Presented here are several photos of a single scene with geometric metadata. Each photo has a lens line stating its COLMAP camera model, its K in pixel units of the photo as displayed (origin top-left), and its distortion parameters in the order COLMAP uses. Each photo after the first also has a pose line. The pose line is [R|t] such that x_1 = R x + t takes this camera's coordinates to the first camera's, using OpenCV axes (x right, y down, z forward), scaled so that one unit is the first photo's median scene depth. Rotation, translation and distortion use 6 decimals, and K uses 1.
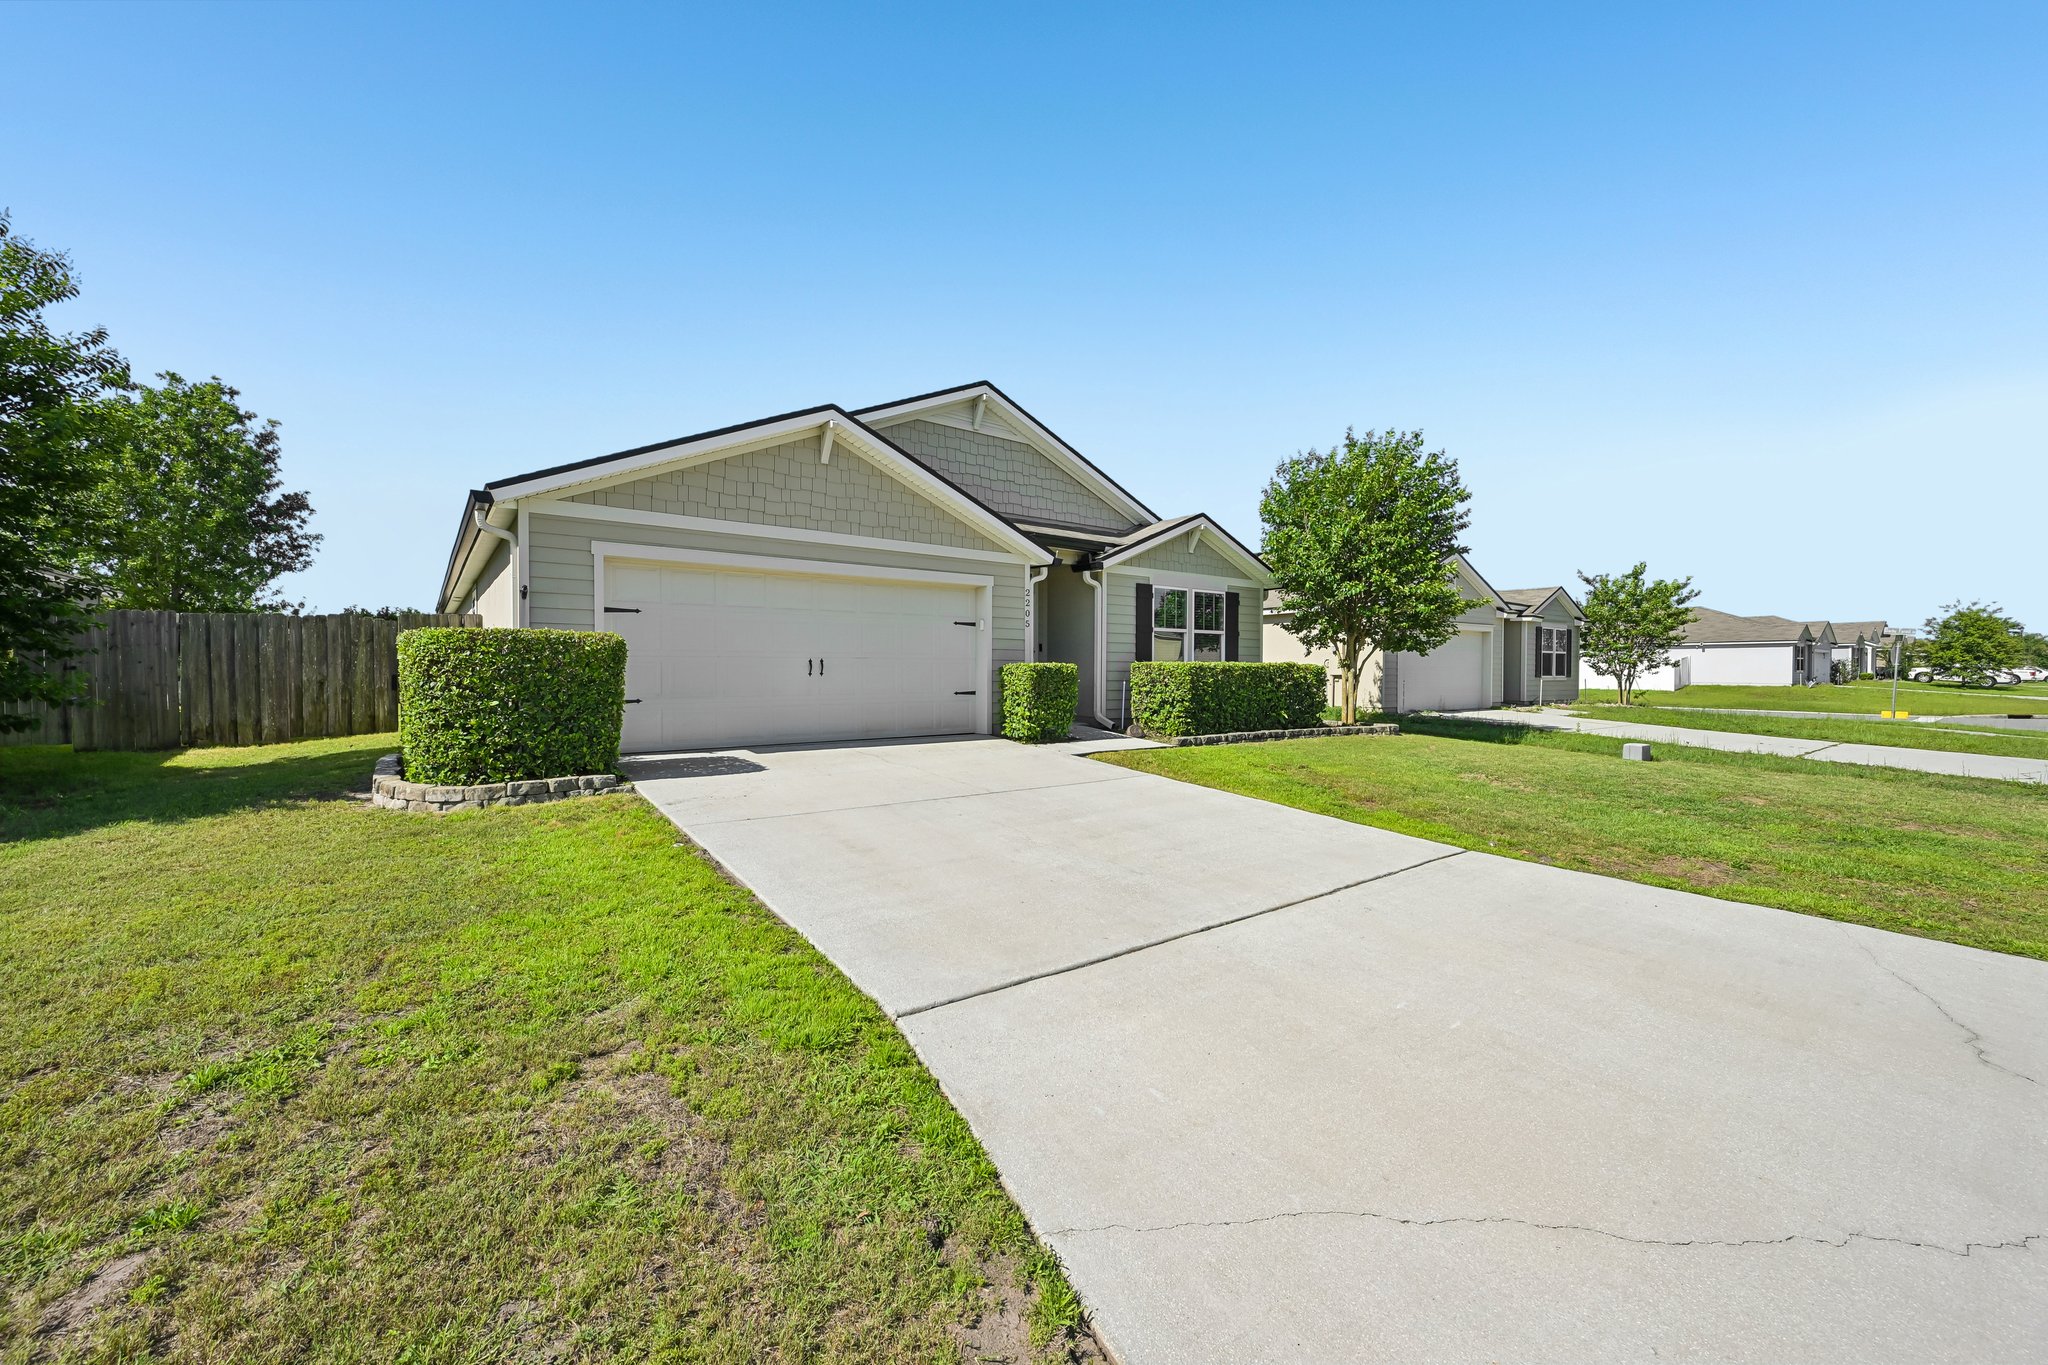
lens RADIAL K [[814.4, 0, 1030.8], [0, 814.4, 685.3], [0, 0, 1]] dist [-0.001311, -0.000139]
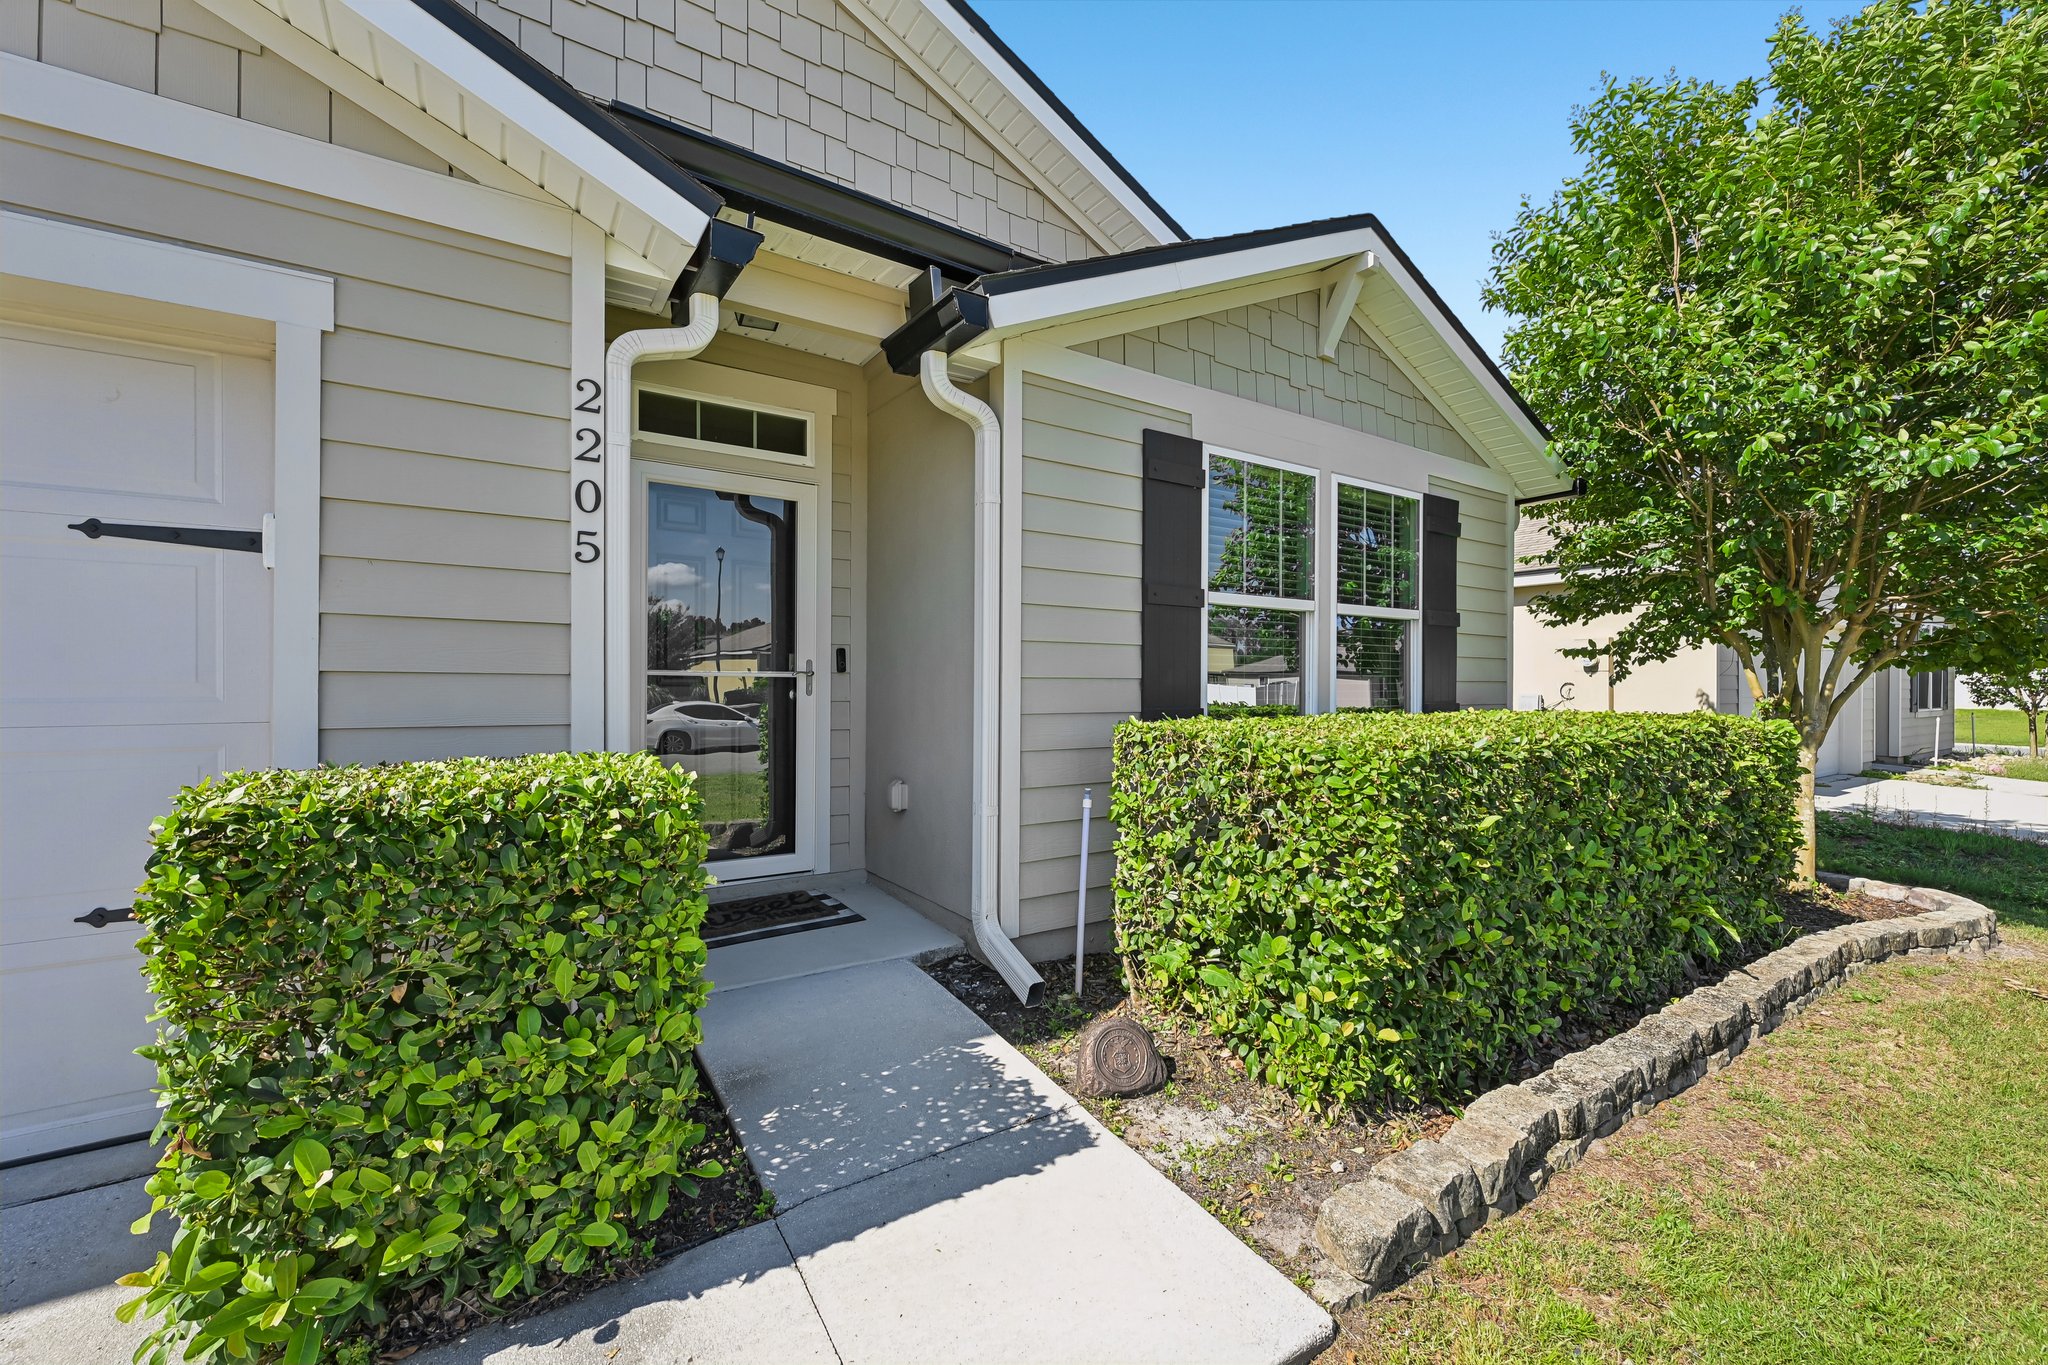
lens RADIAL K [[848.2, 0, 1013.6], [0, 848.2, 677.1], [0, 0, 1]] dist [0.001972, 0.000093]
pose [[0.997893, 0.004721, -0.064710, 0.104255], [-0.005807, 0.999845, -0.016615, -0.036024], [0.064621, 0.016956, 0.997766, 0.708363]]
